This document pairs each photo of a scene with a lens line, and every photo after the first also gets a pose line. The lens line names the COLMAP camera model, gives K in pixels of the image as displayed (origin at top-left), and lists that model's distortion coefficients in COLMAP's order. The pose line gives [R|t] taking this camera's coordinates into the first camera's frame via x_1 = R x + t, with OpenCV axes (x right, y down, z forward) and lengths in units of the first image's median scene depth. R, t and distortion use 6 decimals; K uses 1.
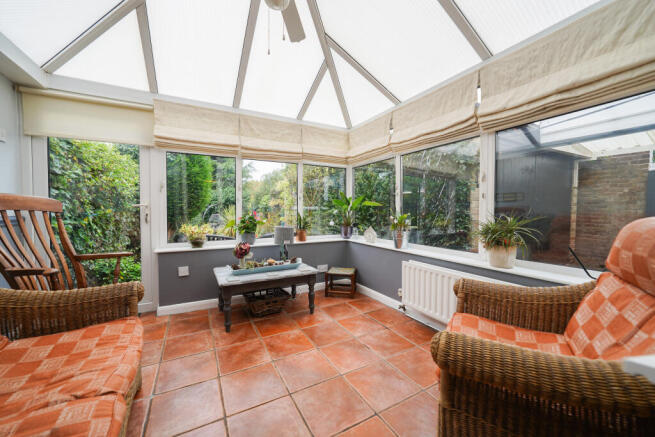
lens RADIAL K [[251.4, 0, 328.5], [0, 251.4, 216.7], [0, 0, 1]] dist [-0.000559, 0.000014]
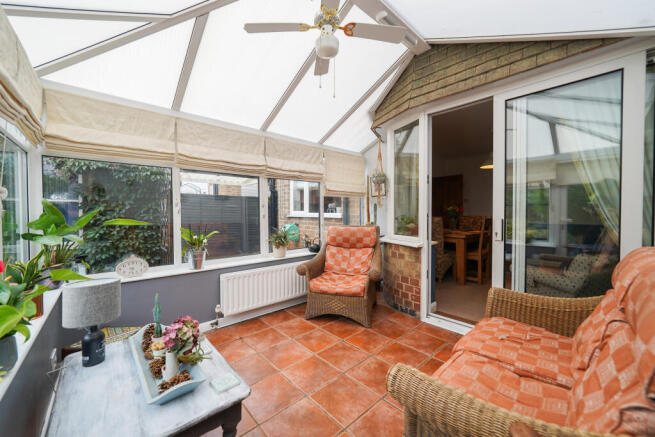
lens RADIAL K [[251.4, 0, 328.7], [0, 251.4, 217.0], [0, 0, 1]] dist [-0.000559, 0.000014]
pose [[-0.246279, -0.016237, 0.969063, -0.979320], [0.027673, 0.999334, 0.023777, -0.102013], [-0.968804, 0.032672, -0.245666, 0.963725]]
